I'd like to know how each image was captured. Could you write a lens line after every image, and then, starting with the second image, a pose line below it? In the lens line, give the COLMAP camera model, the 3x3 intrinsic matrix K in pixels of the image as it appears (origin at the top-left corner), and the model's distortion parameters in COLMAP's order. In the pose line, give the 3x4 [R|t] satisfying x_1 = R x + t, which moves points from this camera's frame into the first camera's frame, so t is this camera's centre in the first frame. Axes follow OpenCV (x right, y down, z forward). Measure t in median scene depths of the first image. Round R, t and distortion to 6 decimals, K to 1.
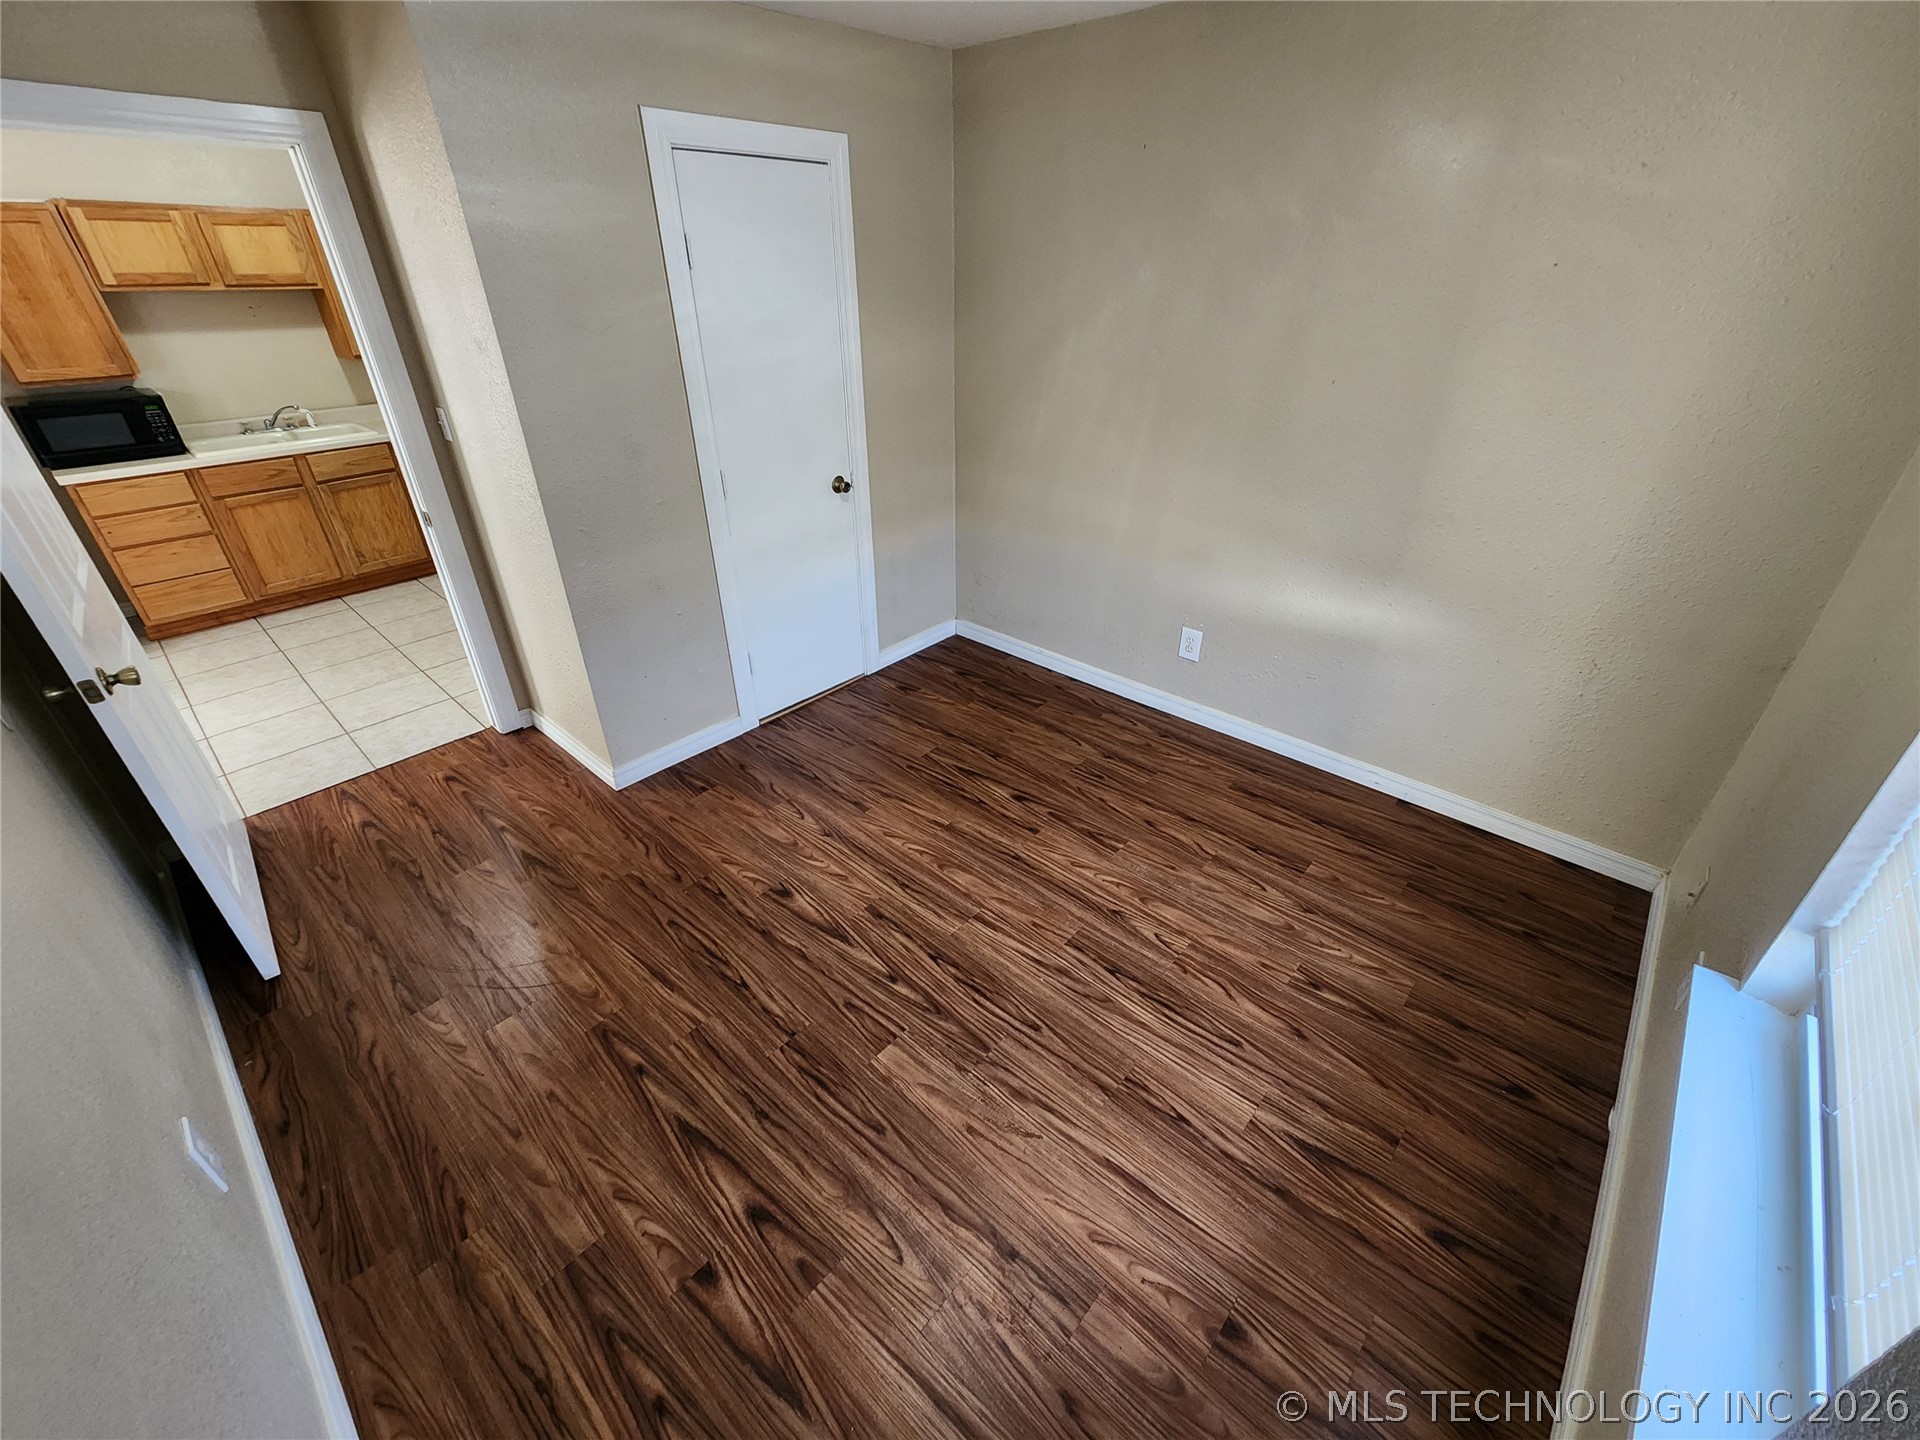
lens RADIAL K [[775.8, 0, 968.8], [0, 775.8, 706.3], [0, 0, 1]] dist [-0.000275, -0.000386]
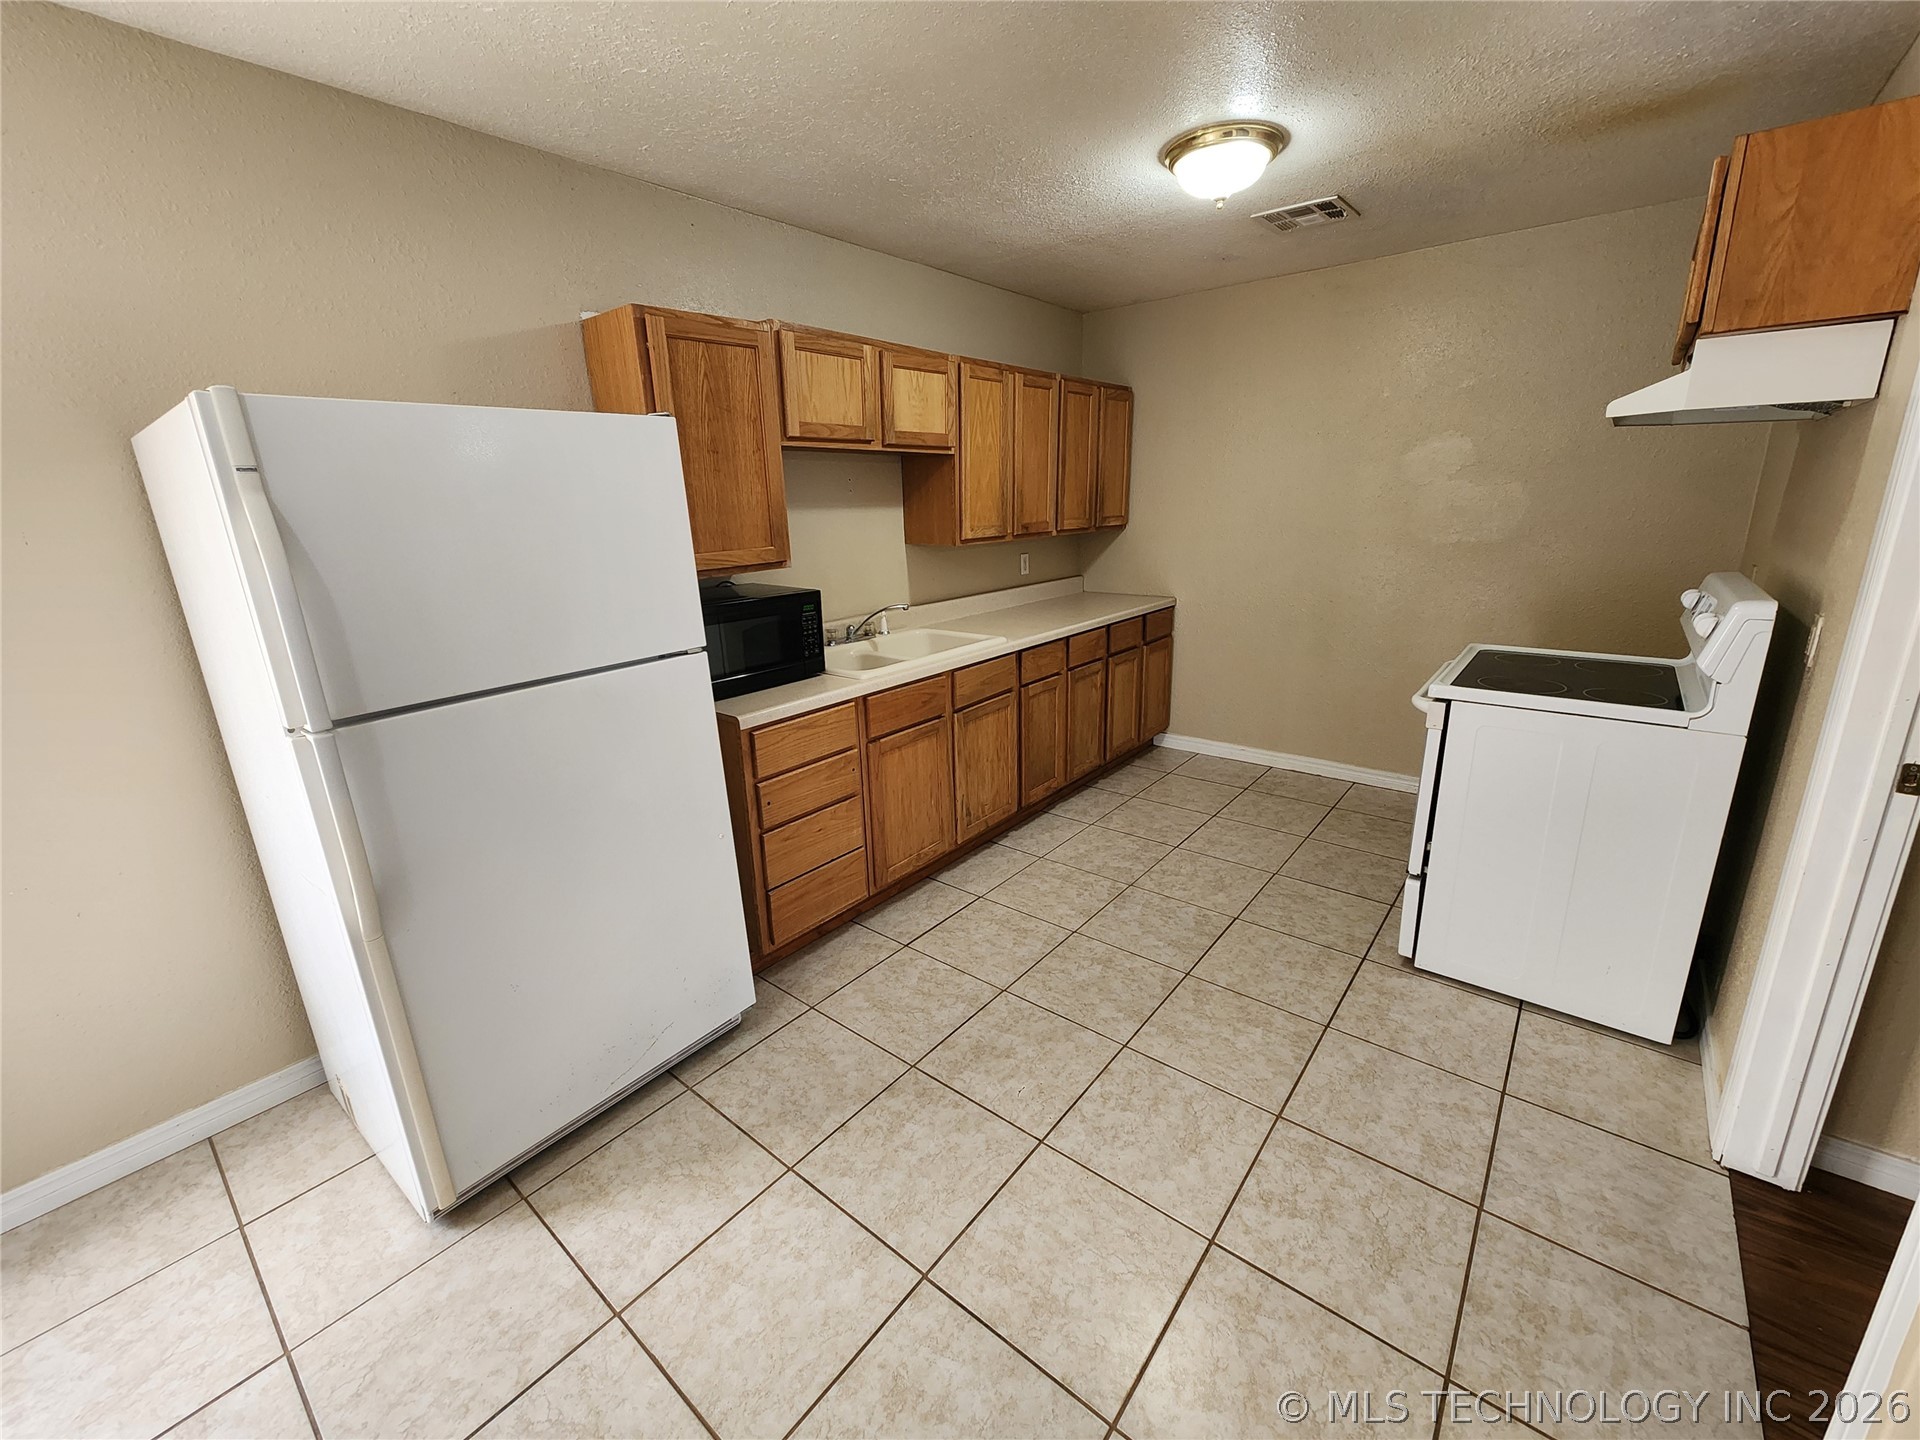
lens RADIAL K [[775.8, 0, 959.3], [0, 775.8, 707.1], [0, 0, 1]] dist [-0.000275, -0.000386]
pose [[0.998846, -0.032498, 0.035362, -0.919883], [0.040304, 0.967608, -0.249219, -0.131348], [-0.026117, 0.250357, 0.967801, 0.370959]]
